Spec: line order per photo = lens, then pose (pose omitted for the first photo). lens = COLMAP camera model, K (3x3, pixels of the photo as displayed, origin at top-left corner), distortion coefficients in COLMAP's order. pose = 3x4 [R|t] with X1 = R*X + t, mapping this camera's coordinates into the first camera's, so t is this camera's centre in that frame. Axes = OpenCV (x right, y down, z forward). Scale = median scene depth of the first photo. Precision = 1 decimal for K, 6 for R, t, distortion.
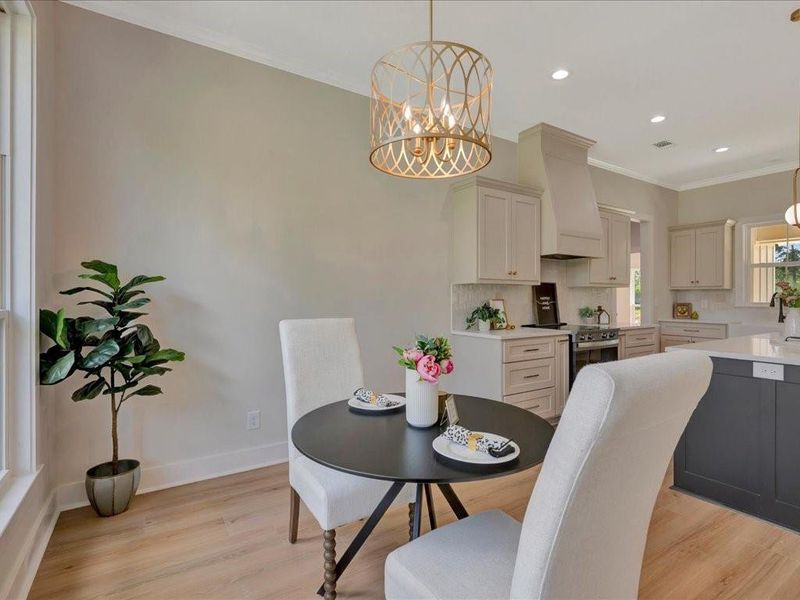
lens RADIAL K [[400.4, 0, 403.3], [0, 400.4, 301.9], [0, 0, 1]] dist [-0.001352, -0.000141]
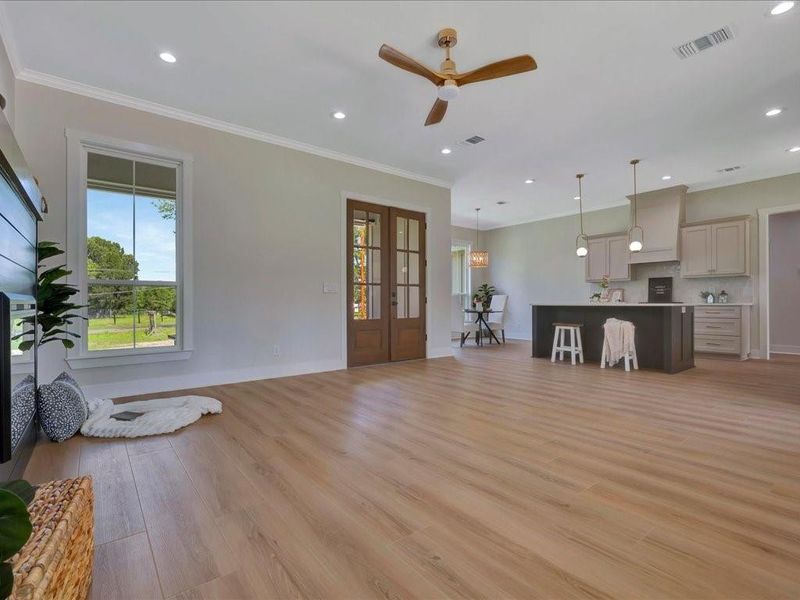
lens RADIAL K [[390.6, 0, 400.0], [0, 390.6, 300.0], [0, 0, 1]] dist [-0.004829, 0.000572]
pose [[0.103269, -0.009761, -0.994606, 1.659391], [-0.007866, 0.999913, -0.010630, 0.063189], [0.994622, 0.008922, 0.103183, -0.216502]]
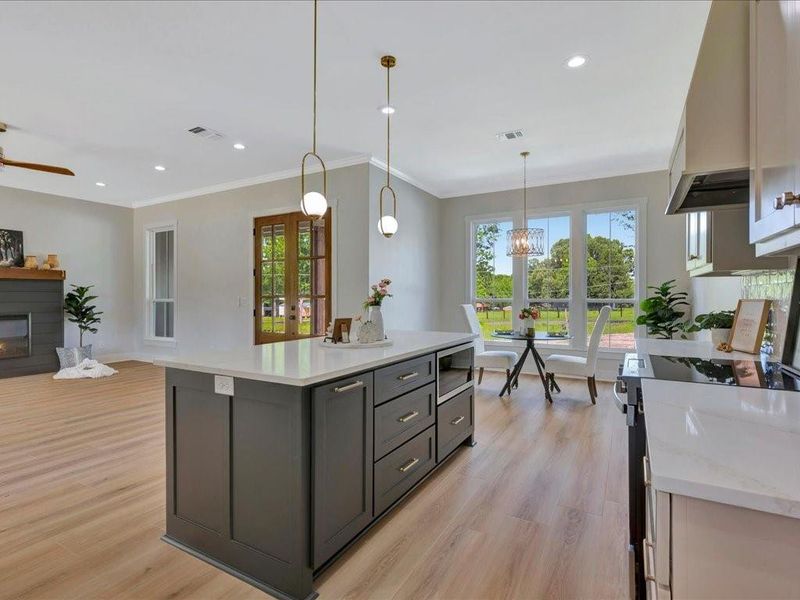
lens RADIAL K [[400.4, 0, 403.3], [0, 400.4, 301.9], [0, 0, 1]] dist [-0.001352, -0.000141]
pose [[-0.880518, 0.006633, -0.473966, 0.738135], [-0.003640, 0.999778, 0.020753, -0.008391], [0.473999, 0.019998, -0.880298, 1.014059]]
